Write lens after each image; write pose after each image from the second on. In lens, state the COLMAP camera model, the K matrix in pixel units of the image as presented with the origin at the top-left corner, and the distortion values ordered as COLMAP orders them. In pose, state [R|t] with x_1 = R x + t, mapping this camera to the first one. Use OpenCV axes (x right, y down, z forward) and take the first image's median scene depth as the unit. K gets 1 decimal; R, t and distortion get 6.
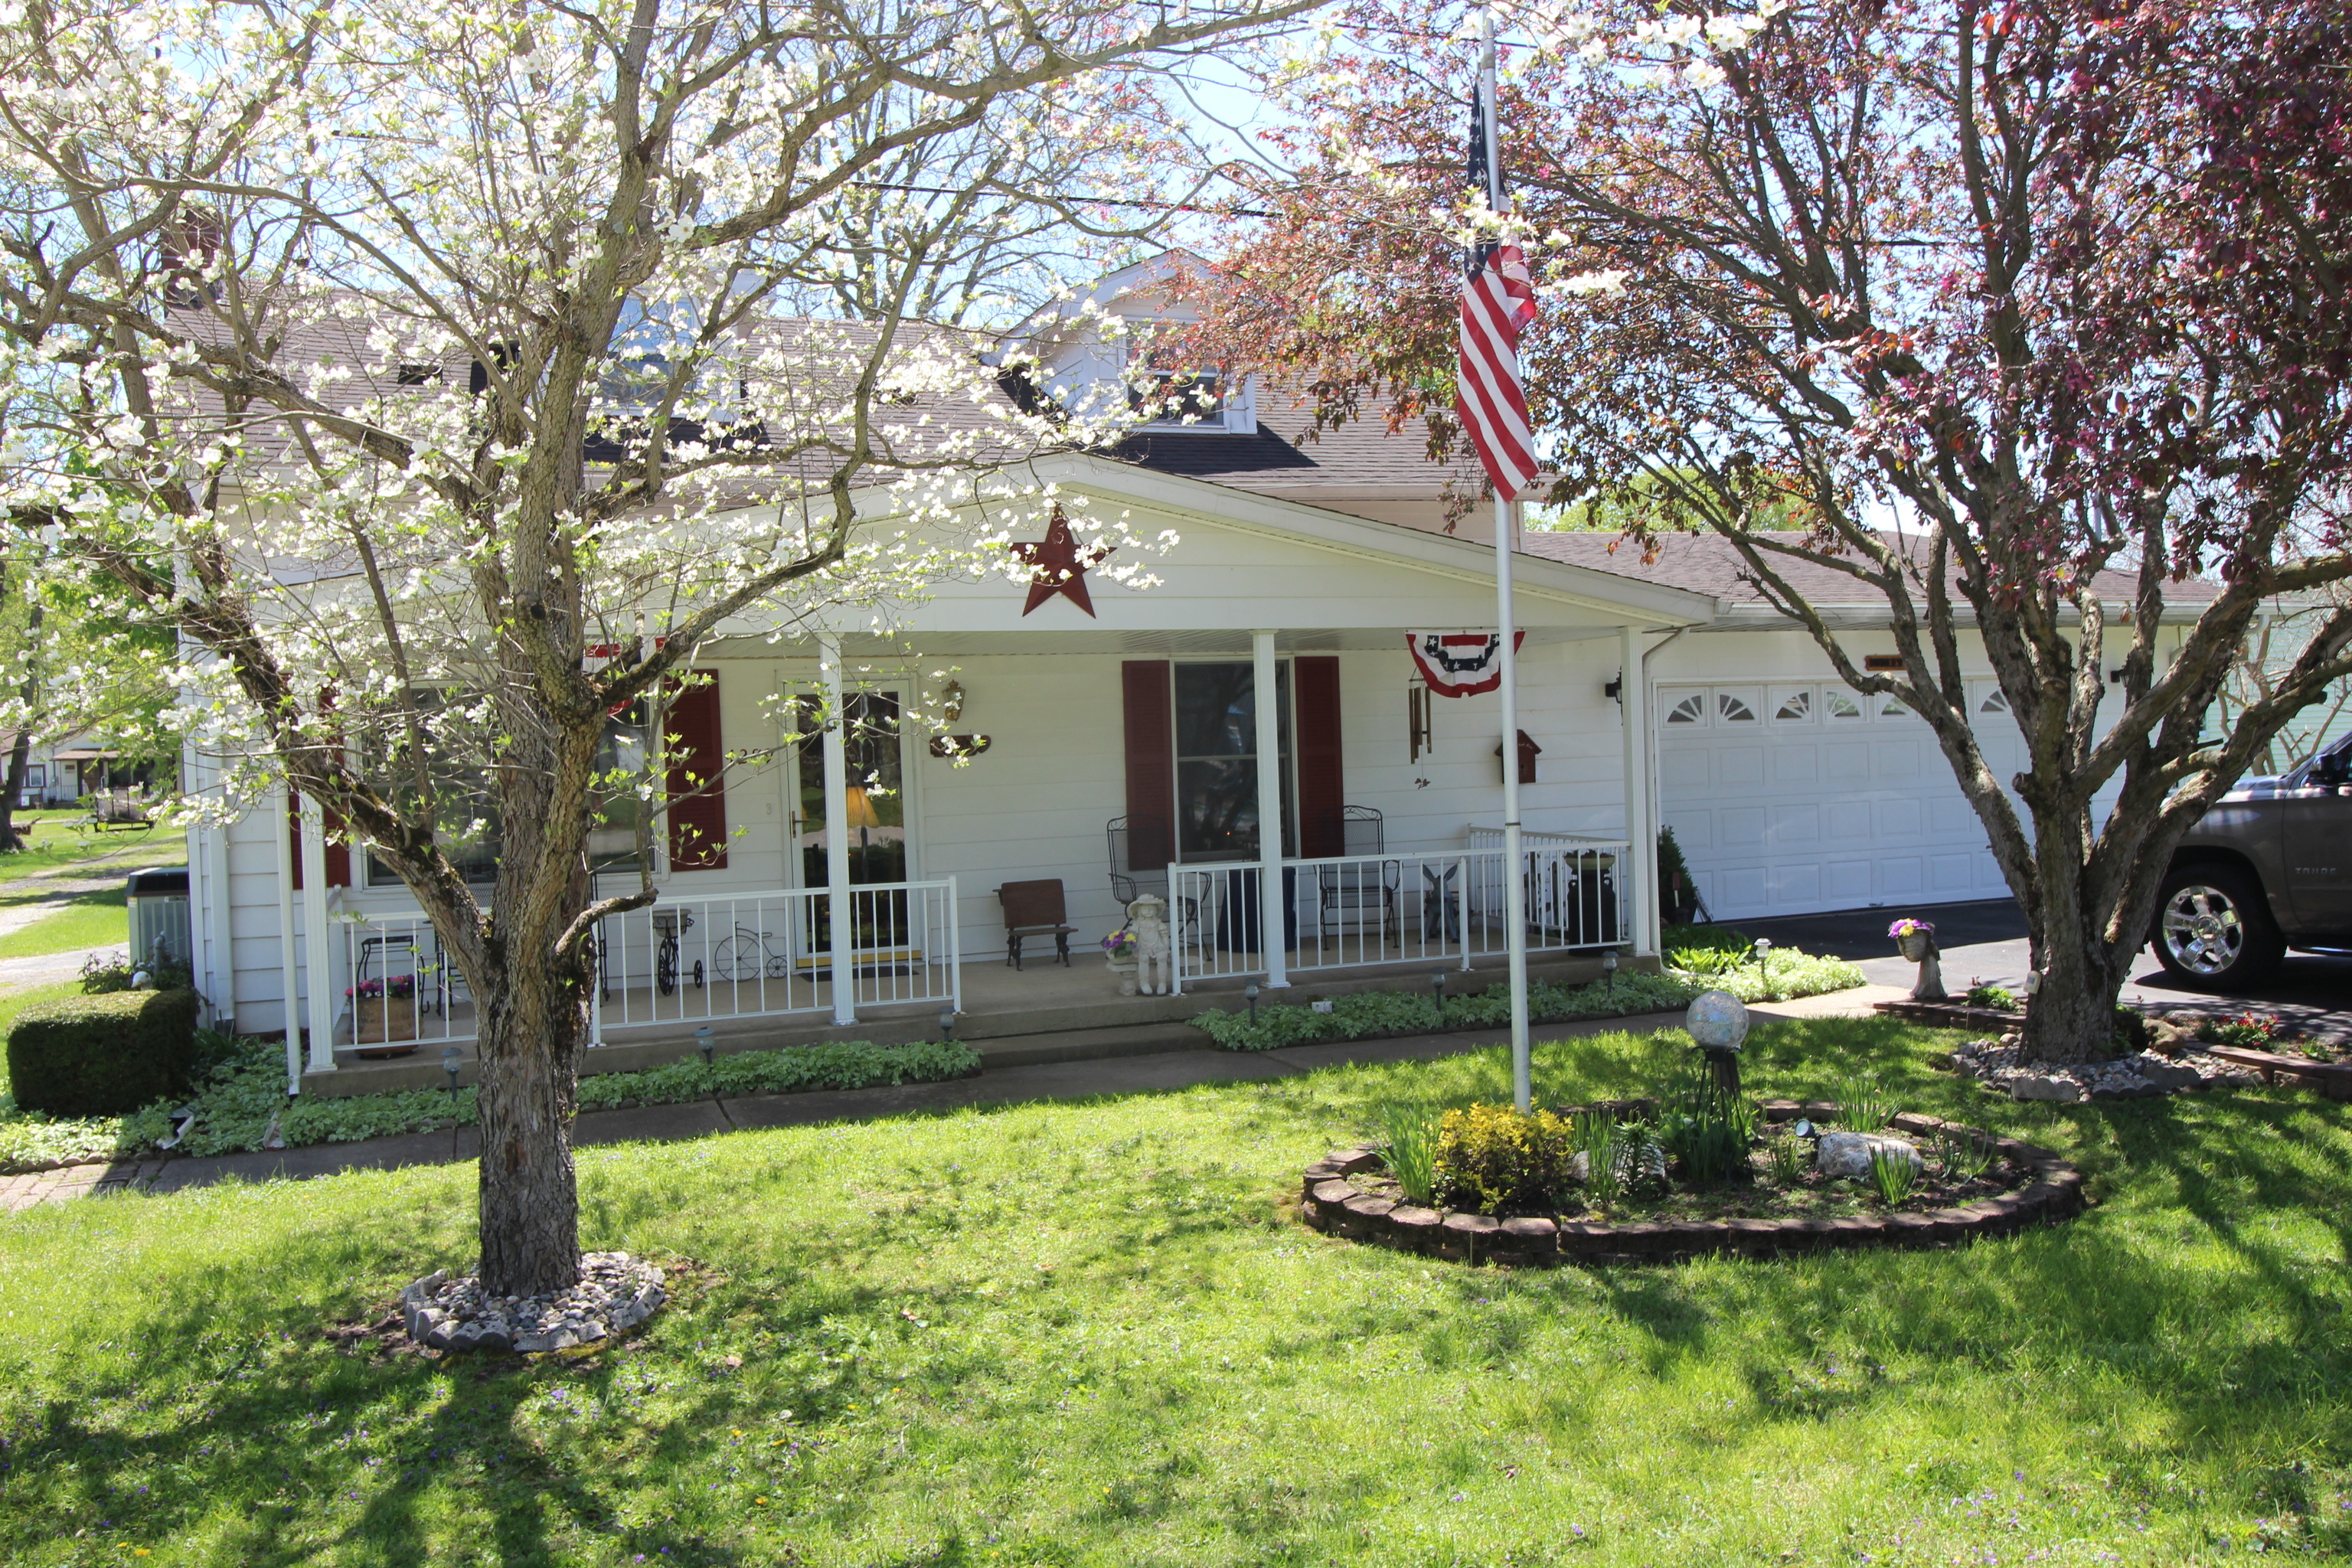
lens RADIAL K [[1863.7, 0, 1178.5], [0, 1863.7, 785.5], [0, 0, 1]] dist [0.011792, 0.002248]
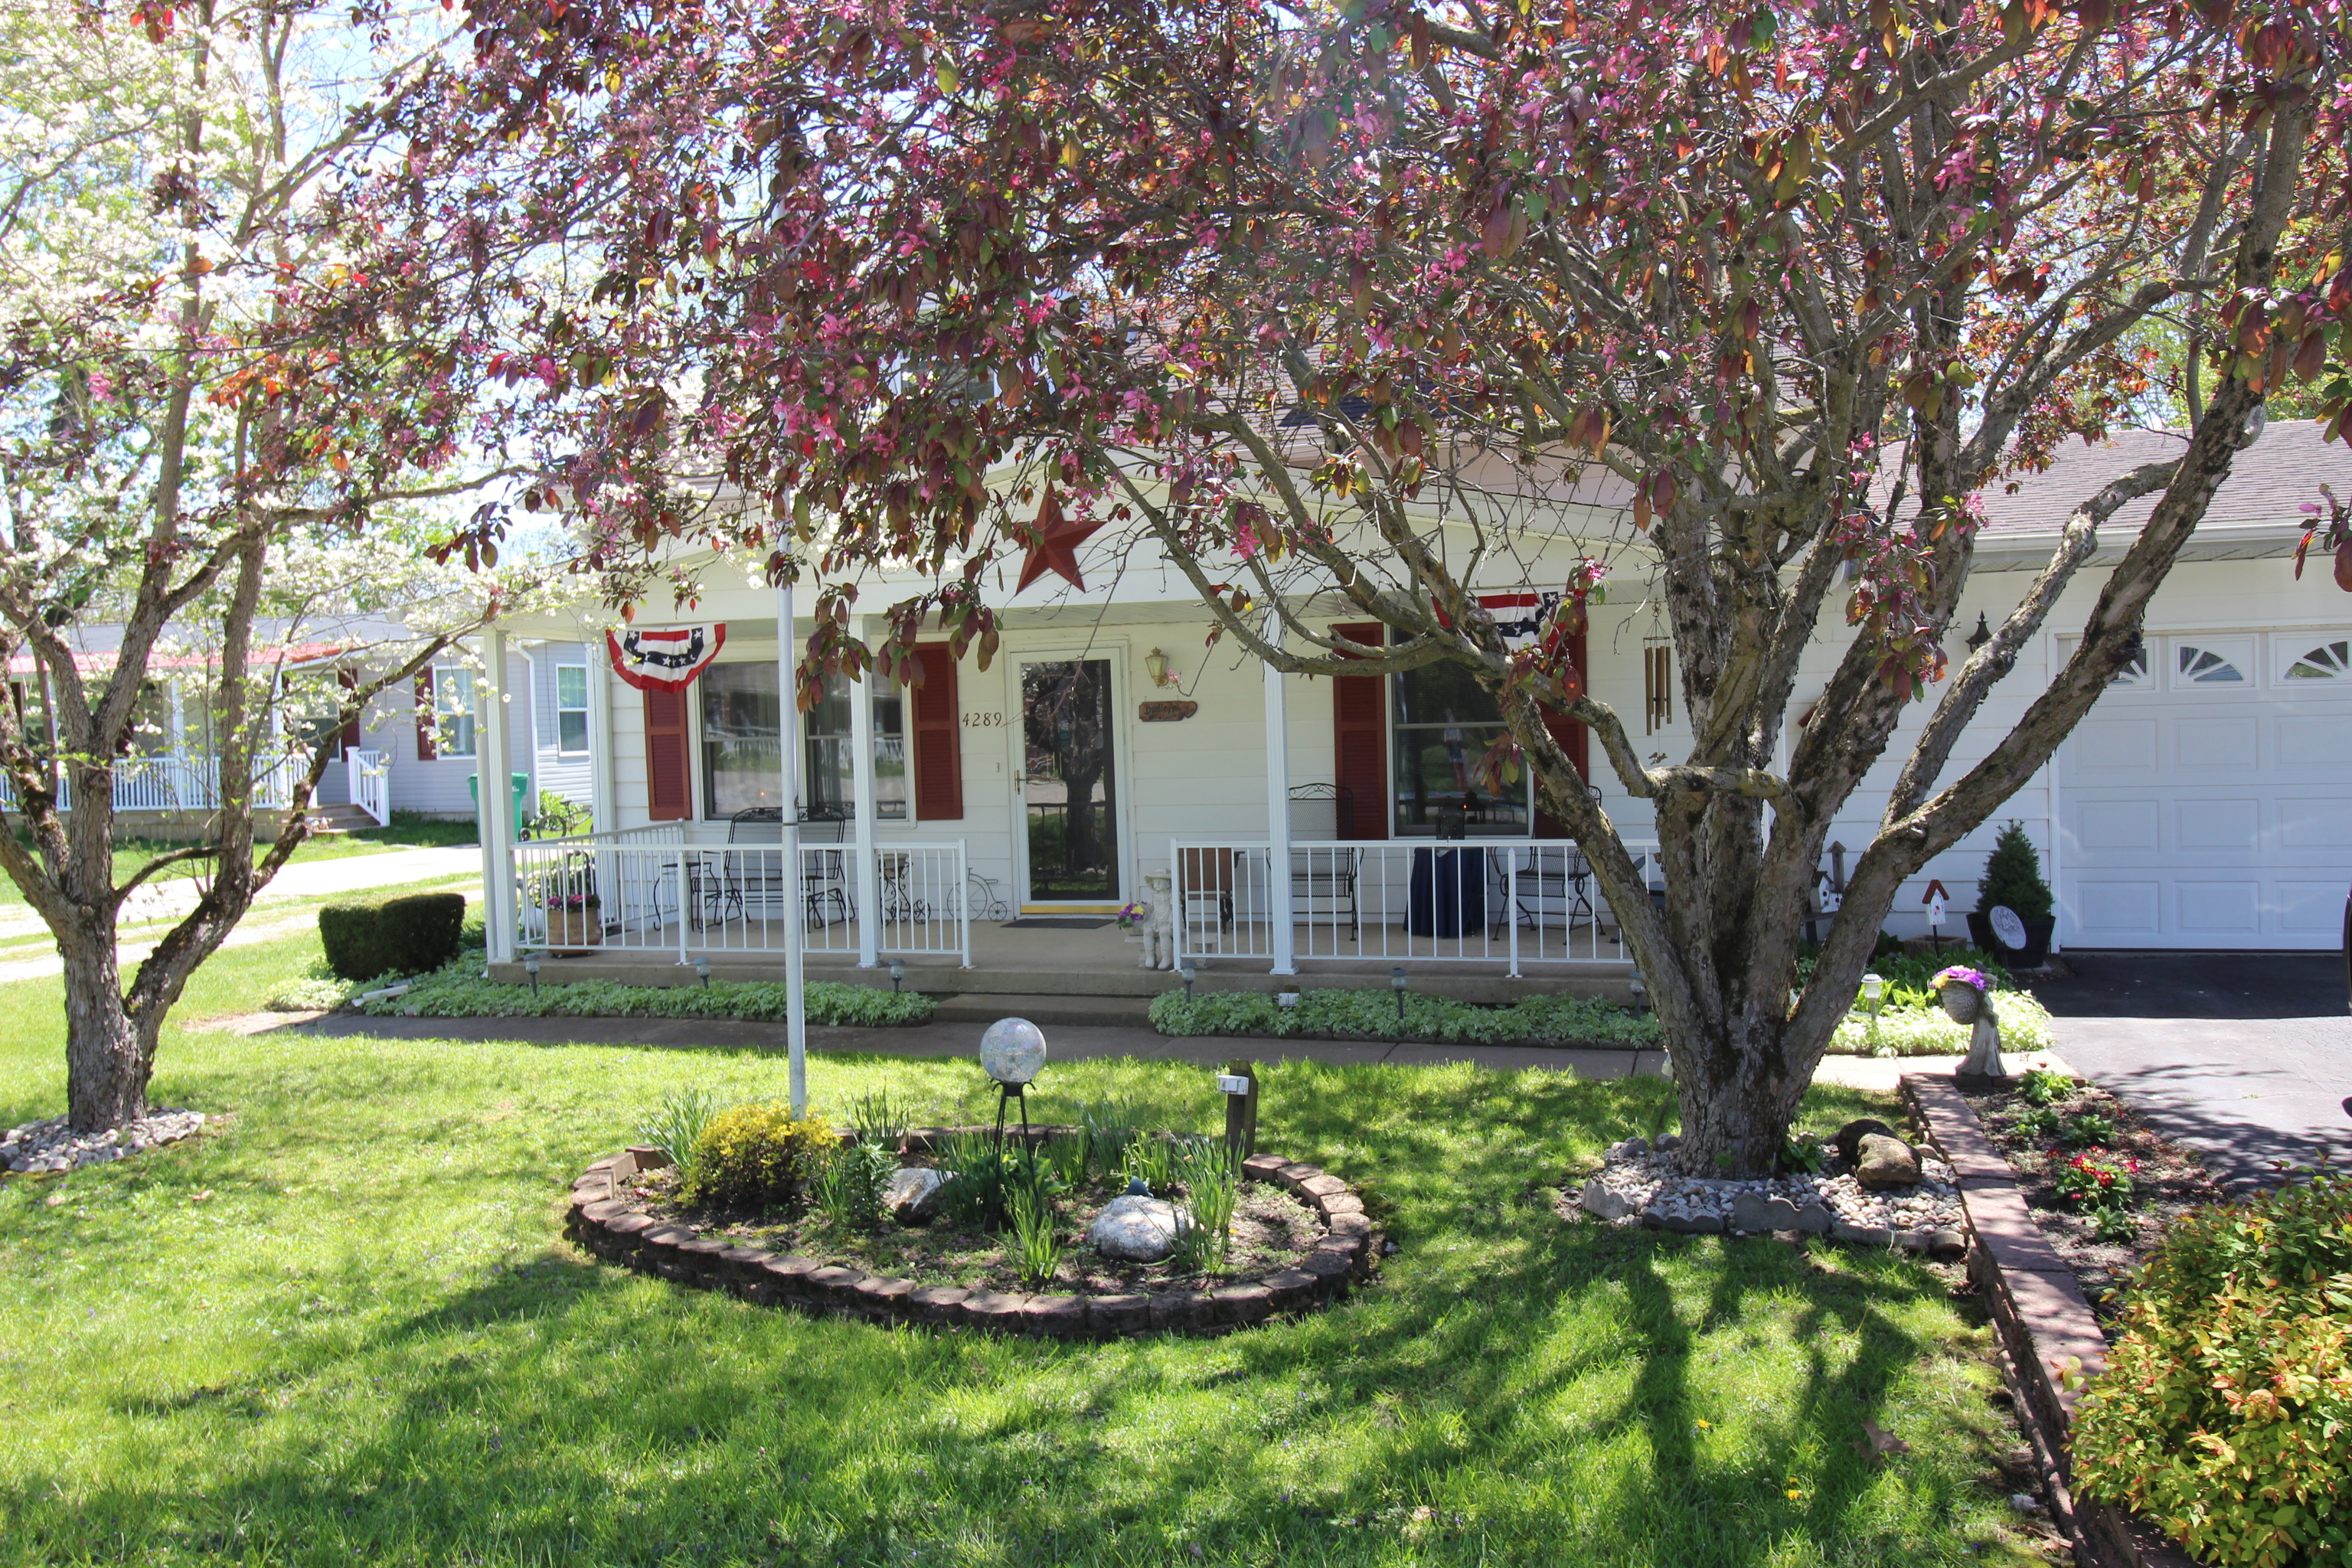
lens RADIAL K [[1863.7, 0, 1178.2], [0, 1863.7, 781.4], [0, 0, 1]] dist [0.011792, 0.002248]
pose [[0.781683, 0.035300, -0.622676, 0.633121], [-0.011890, 0.999059, 0.041711, -0.030637], [0.623562, -0.025201, 0.781367, 0.238853]]
